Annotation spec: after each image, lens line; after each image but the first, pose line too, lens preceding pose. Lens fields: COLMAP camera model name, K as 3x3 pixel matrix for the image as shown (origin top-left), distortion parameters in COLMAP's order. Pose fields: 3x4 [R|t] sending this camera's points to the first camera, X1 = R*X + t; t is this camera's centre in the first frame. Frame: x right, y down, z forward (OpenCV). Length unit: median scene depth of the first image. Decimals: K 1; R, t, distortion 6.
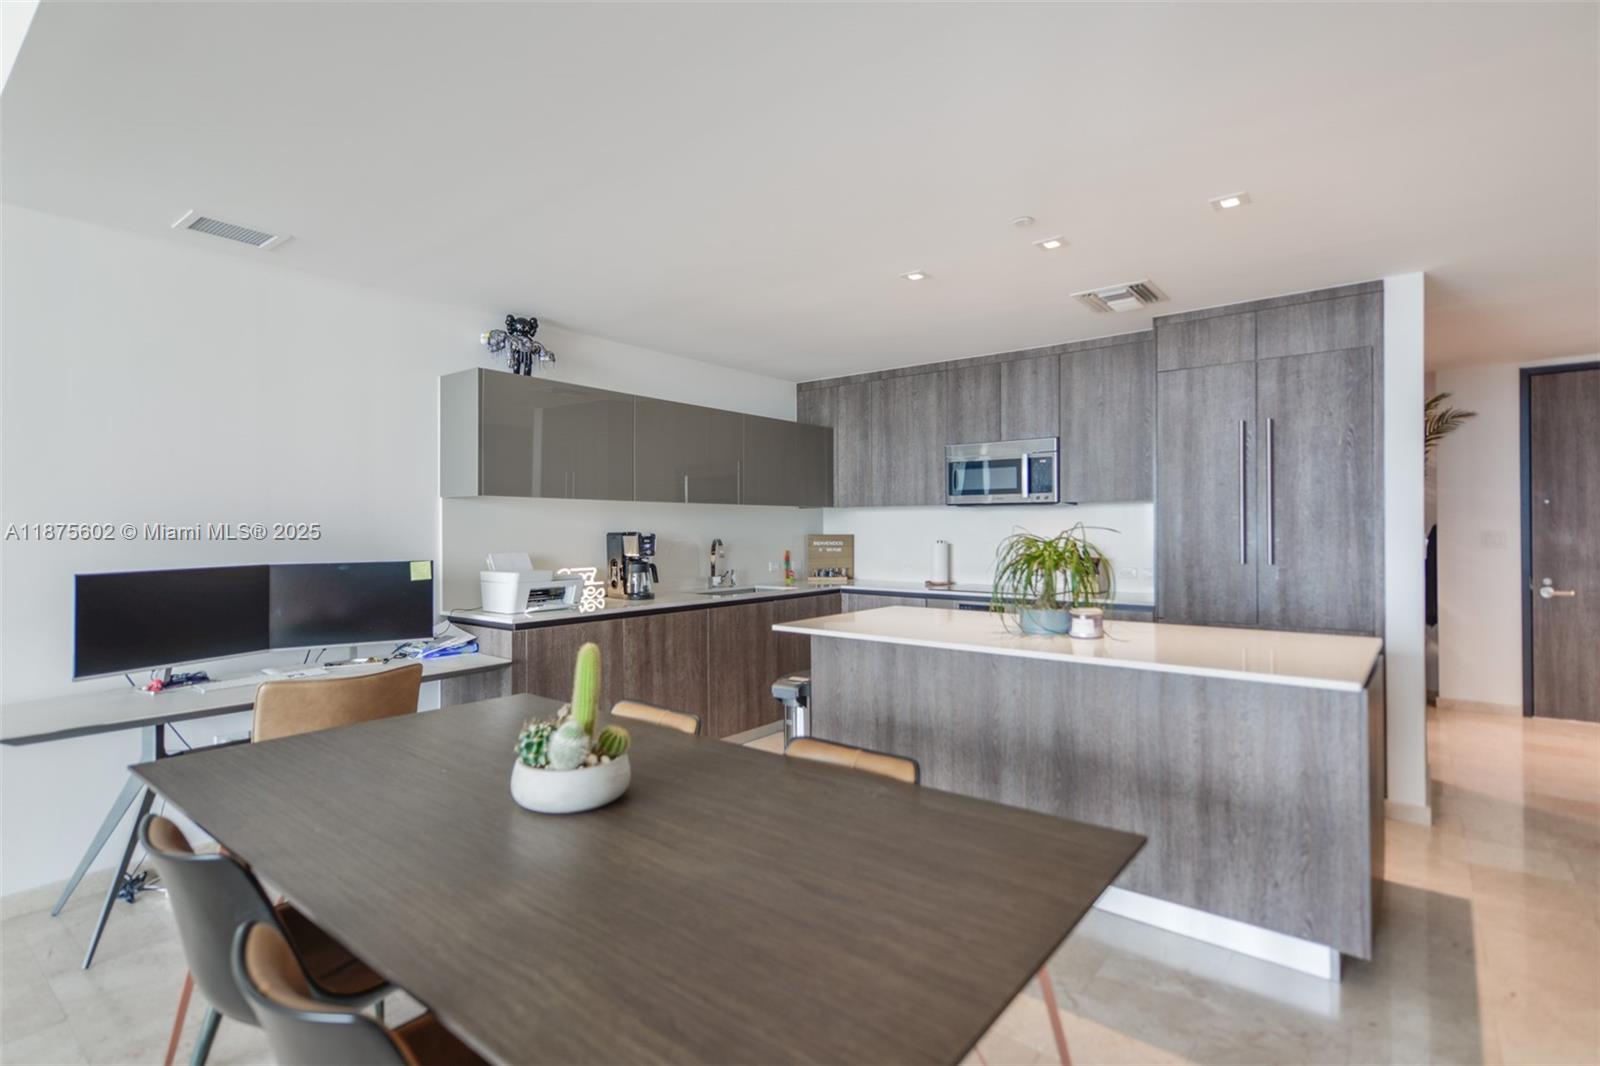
lens RADIAL K [[763.5, 0, 800.0], [0, 763.5, 533.0], [0, 0, 1]] dist [-0.000612, -0.000181]
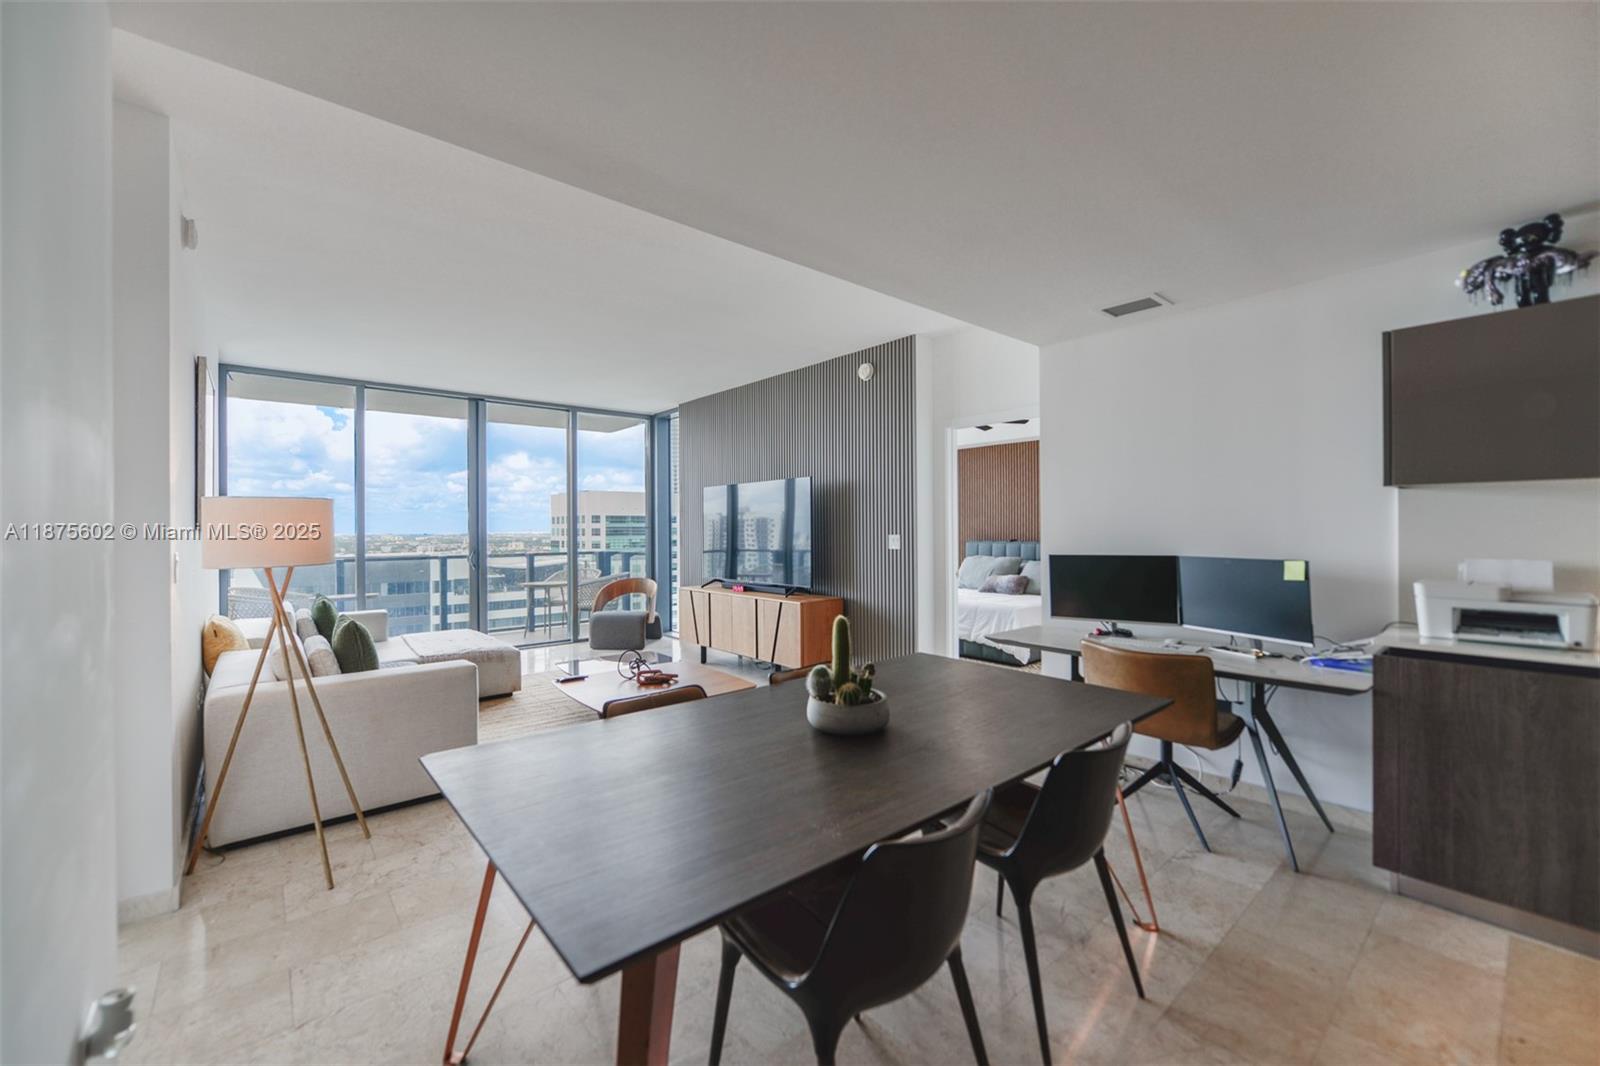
lens RADIAL K [[629.4, 0, 800.0], [0, 629.4, 533.0], [0, 0, 1]] dist [0.001009, 0.000371]
pose [[-0.183558, 0.010634, -0.982951, 0.392051], [0.000104, 0.999942, 0.010799, -0.006349], [0.983009, 0.001880, -0.183548, 0.532522]]
